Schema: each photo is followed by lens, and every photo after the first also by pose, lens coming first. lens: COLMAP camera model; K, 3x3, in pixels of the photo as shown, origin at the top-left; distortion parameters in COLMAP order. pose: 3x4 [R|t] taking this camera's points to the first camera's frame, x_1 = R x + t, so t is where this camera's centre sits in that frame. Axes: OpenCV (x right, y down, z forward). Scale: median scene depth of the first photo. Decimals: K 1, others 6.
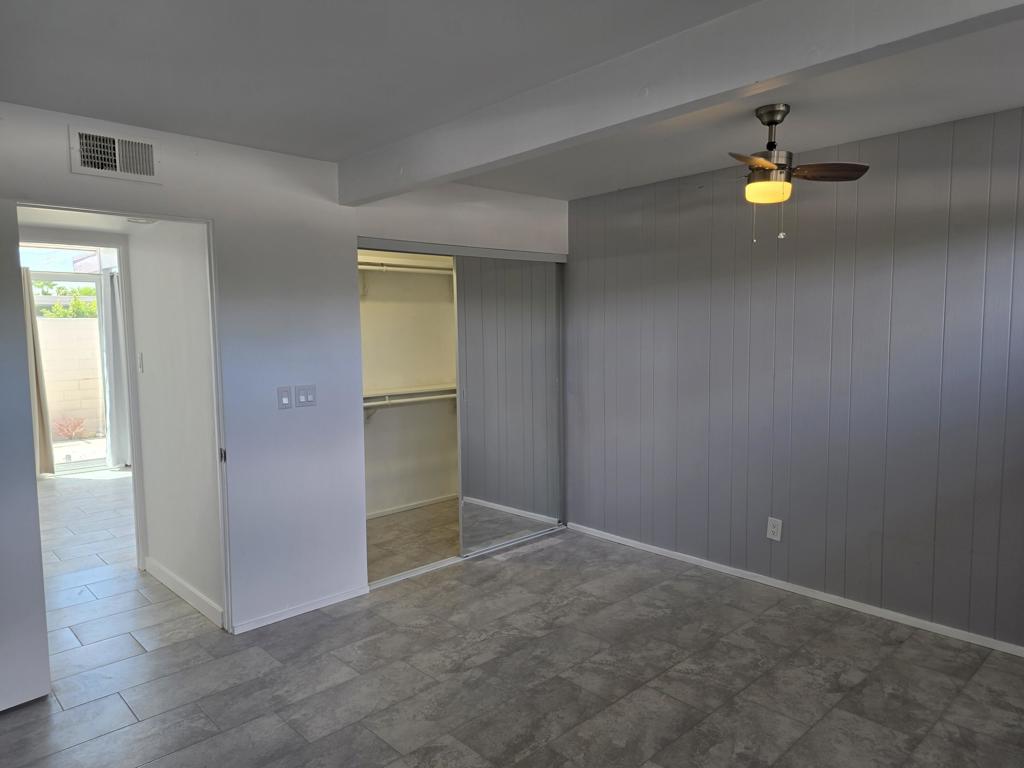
lens RADIAL K [[674.9, 0, 509.4], [0, 674.9, 388.2], [0, 0, 1]] dist [0.184028, -0.185893]
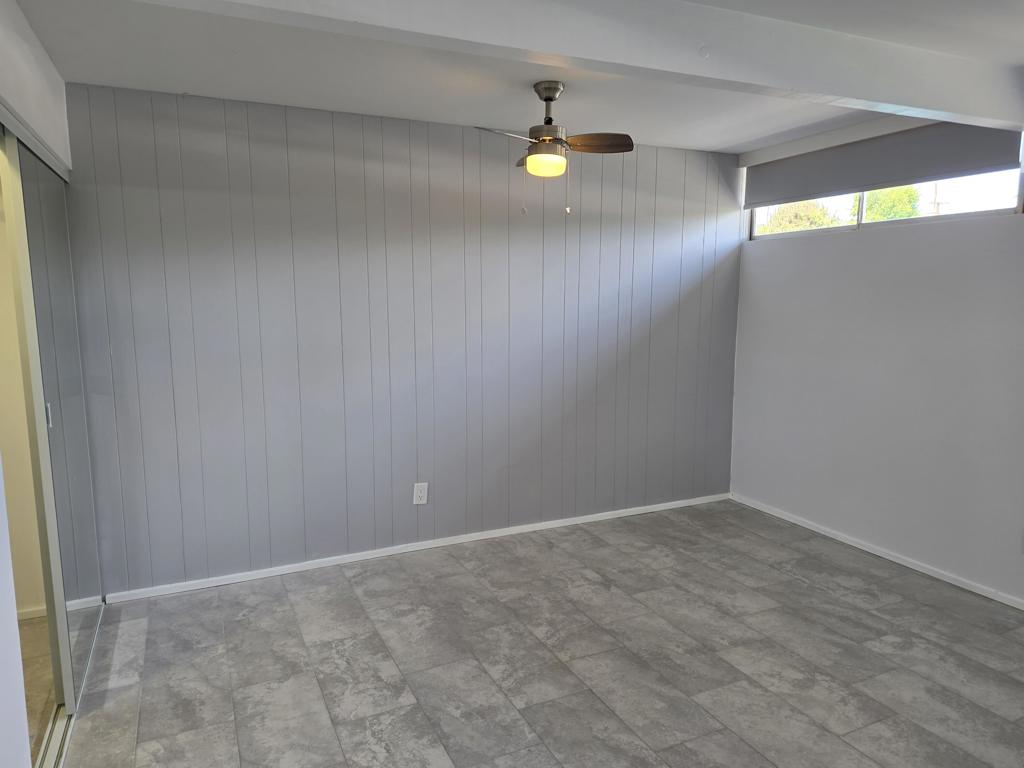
lens RADIAL K [[684.3, 0, 512.0], [0, 684.3, 384.0], [0, 0, 1]] dist [0.055252, -0.033927]
pose [[0.323020, -0.115597, 0.939306, -0.573713], [0.084506, 0.992071, 0.093030, -0.044053], [-0.942612, 0.049326, 0.330227, 0.614110]]
